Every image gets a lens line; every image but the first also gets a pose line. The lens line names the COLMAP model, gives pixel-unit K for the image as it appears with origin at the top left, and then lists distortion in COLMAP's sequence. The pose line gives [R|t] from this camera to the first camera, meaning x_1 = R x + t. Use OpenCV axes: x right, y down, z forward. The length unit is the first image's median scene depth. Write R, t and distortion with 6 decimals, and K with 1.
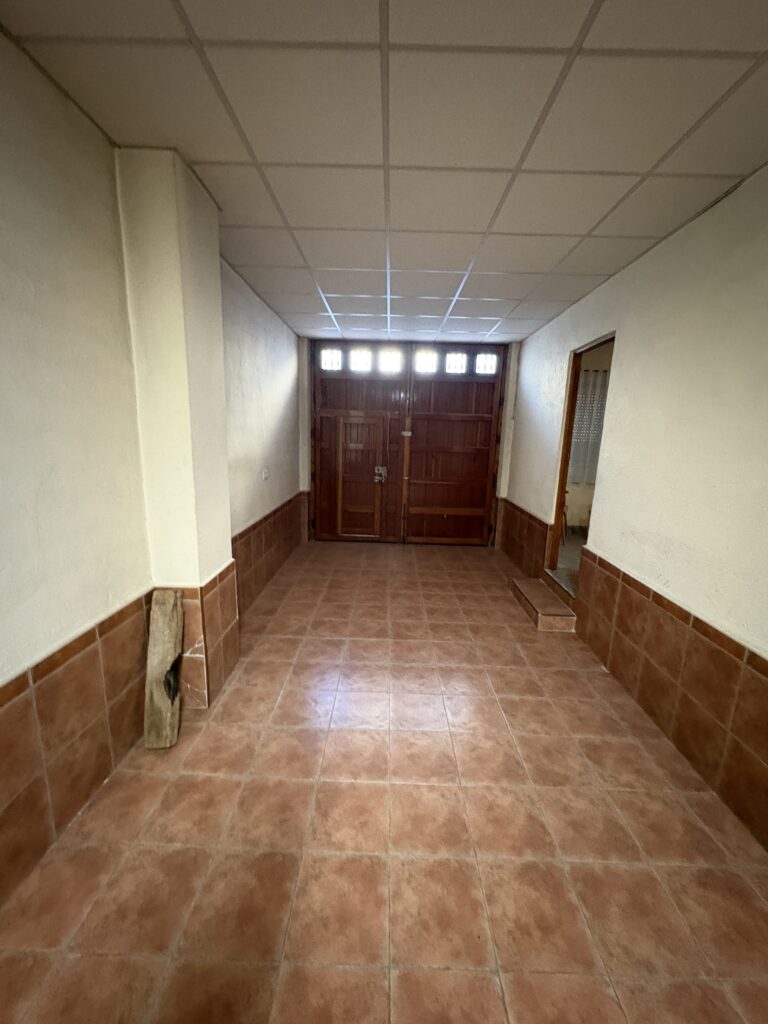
lens RADIAL K [[402.6, 0, 384.1], [0, 402.6, 512.5], [0, 0, 1]] dist [-0.000236, -0.000036]
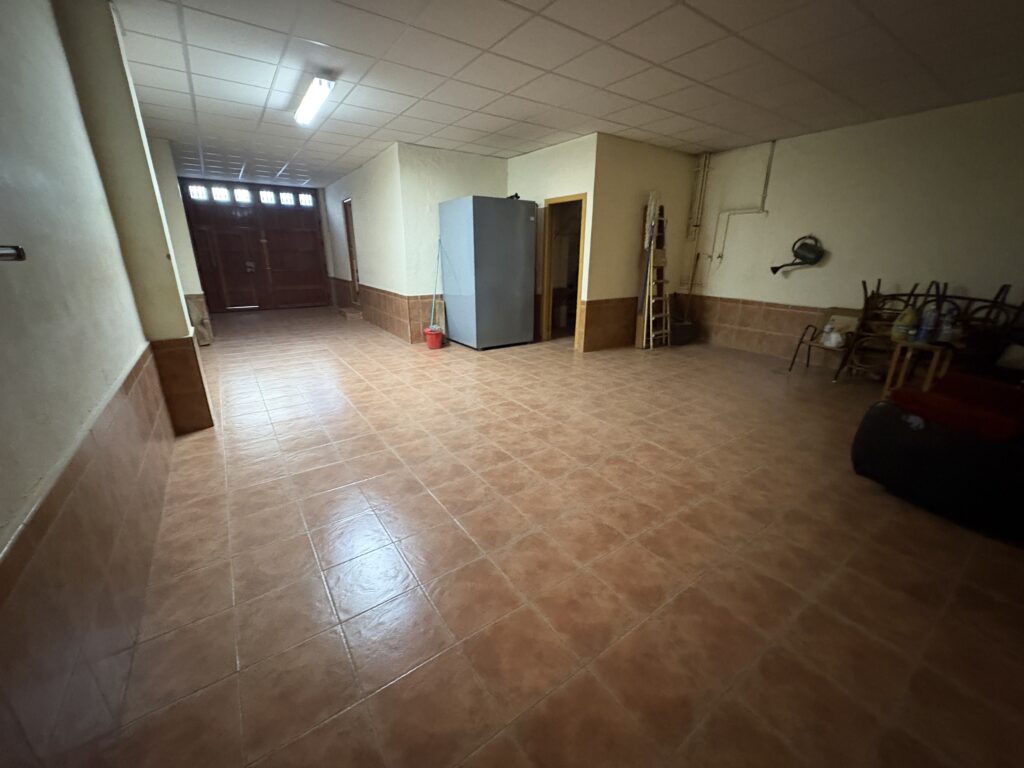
lens RADIAL K [[402.6, 0, 510.8], [0, 402.6, 384.1], [0, 0, 1]] dist [-0.000236, -0.000036]
pose [[0.804627, -0.205514, 0.557081, -0.176359], [0.126993, 0.976047, 0.176652, 0.226702], [-0.580042, -0.071394, 0.811452, -1.027434]]
